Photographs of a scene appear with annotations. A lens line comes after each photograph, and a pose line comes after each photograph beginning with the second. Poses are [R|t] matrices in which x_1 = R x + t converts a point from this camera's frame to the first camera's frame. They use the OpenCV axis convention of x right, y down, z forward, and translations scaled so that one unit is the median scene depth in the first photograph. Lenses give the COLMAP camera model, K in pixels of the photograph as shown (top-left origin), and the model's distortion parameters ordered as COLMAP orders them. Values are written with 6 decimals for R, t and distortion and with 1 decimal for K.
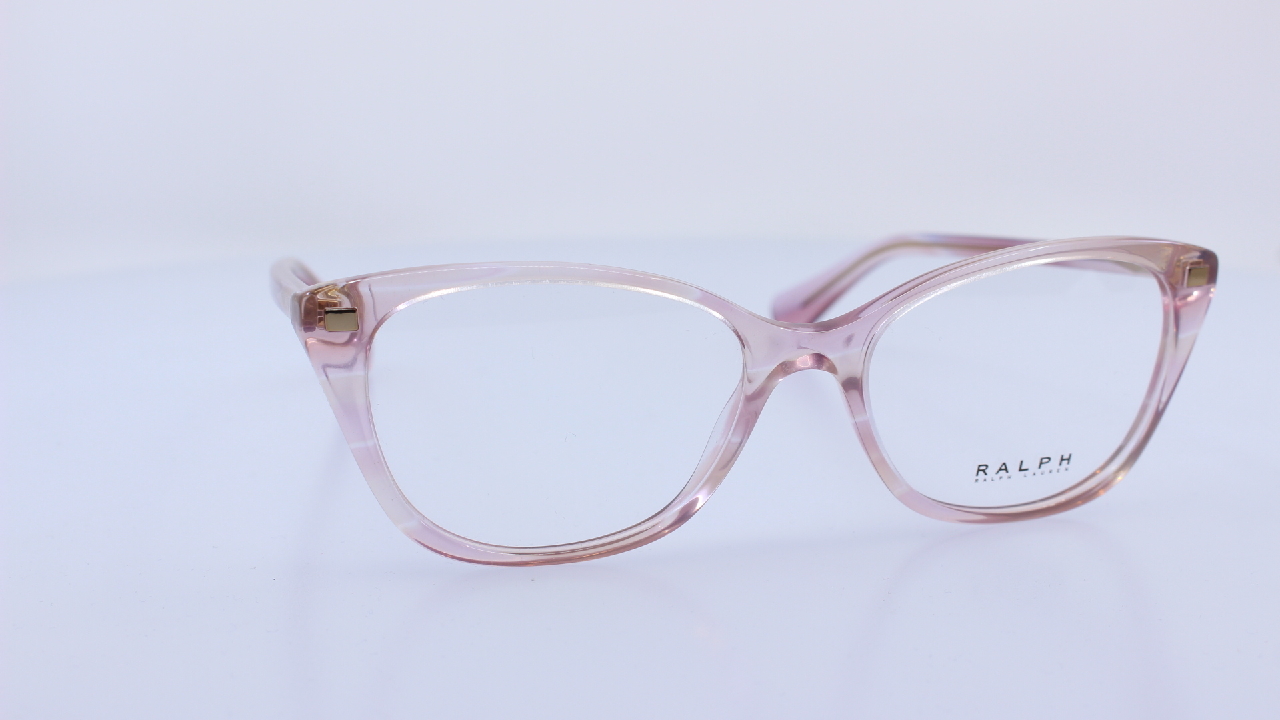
lens RADIAL K [[1527.2, 0, 640.0], [0, 1527.2, 360.0], [0, 0, 1]] dist [-0.043937, -0.005305]
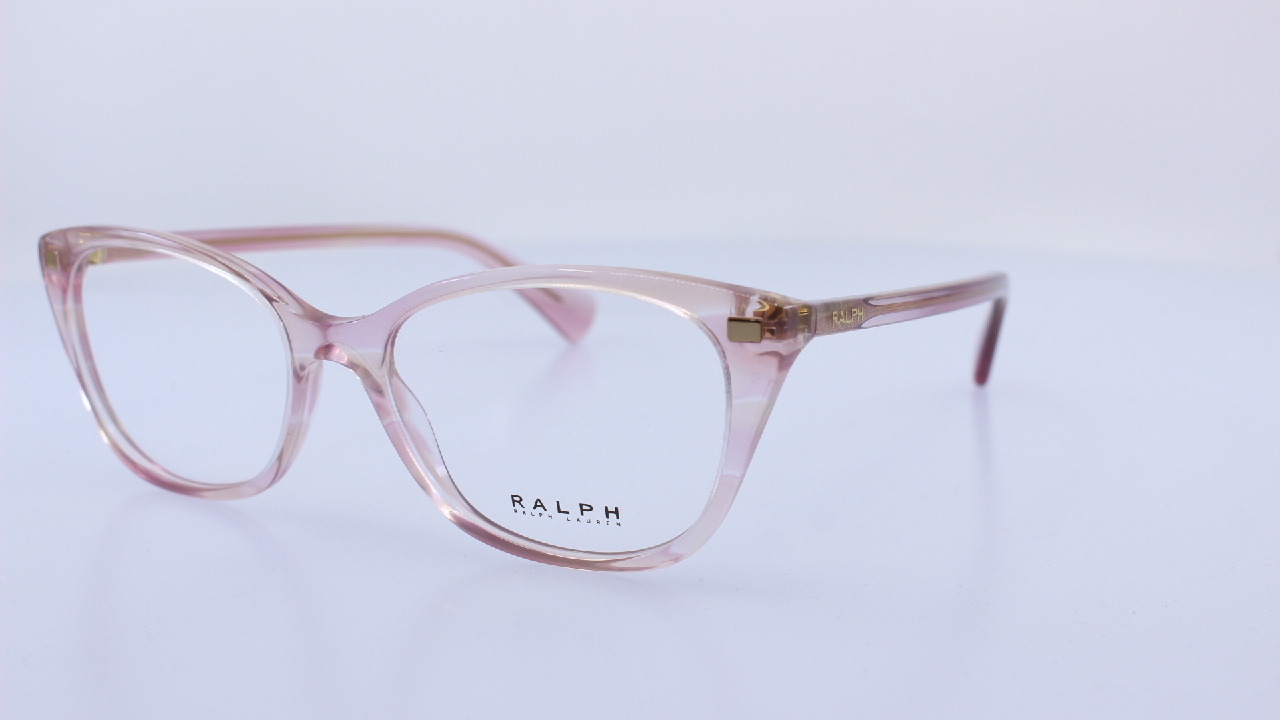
lens RADIAL K [[1527.2, 0, 640.0], [0, 1527.2, 360.0], [0, 0, 1]] dist [-0.043937, -0.005305]
pose [[0.739844, 0.146019, -0.656742, 0.888066], [-0.146103, 0.987738, 0.055022, -0.077527], [0.656723, 0.055244, 0.752105, 0.329769]]
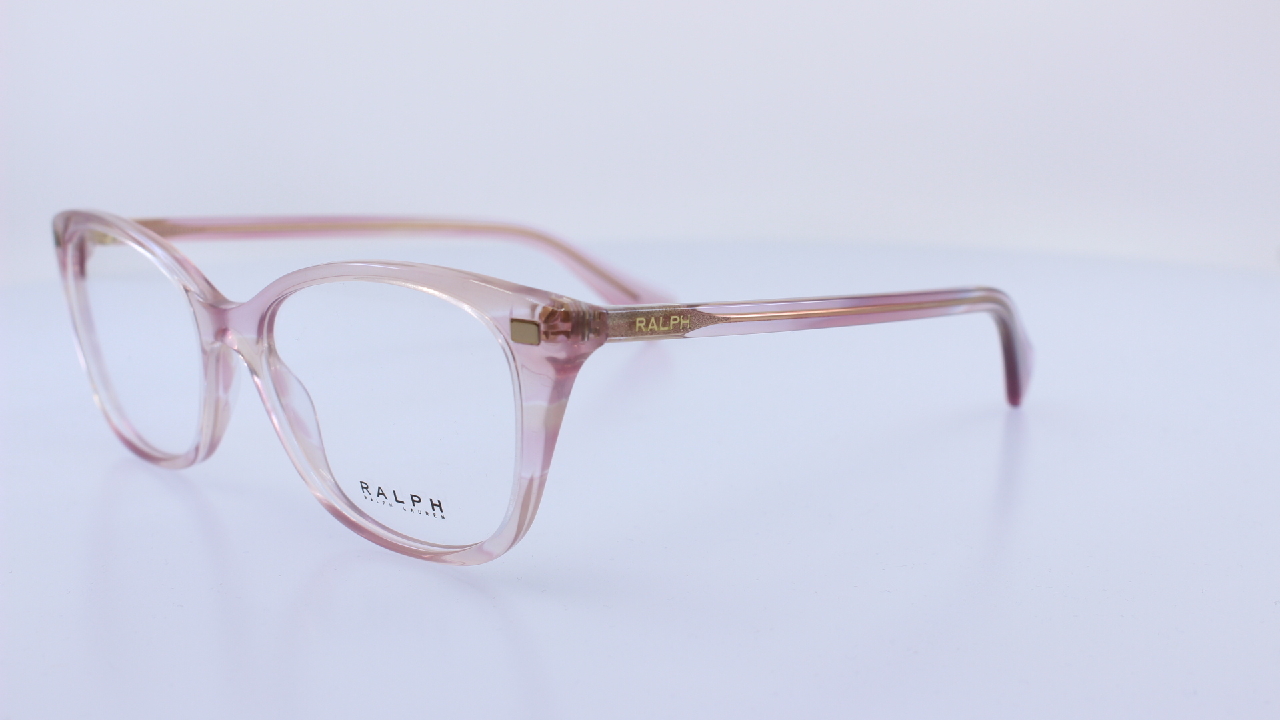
lens RADIAL K [[1527.2, 0, 640.0], [0, 1527.2, 360.0], [0, 0, 1]] dist [-0.043937, -0.005305]
pose [[0.539838, 0.181293, -0.822014, 1.104940], [-0.179091, 0.978911, 0.098283, -0.135289], [0.822497, 0.094158, 0.560921, 0.585794]]
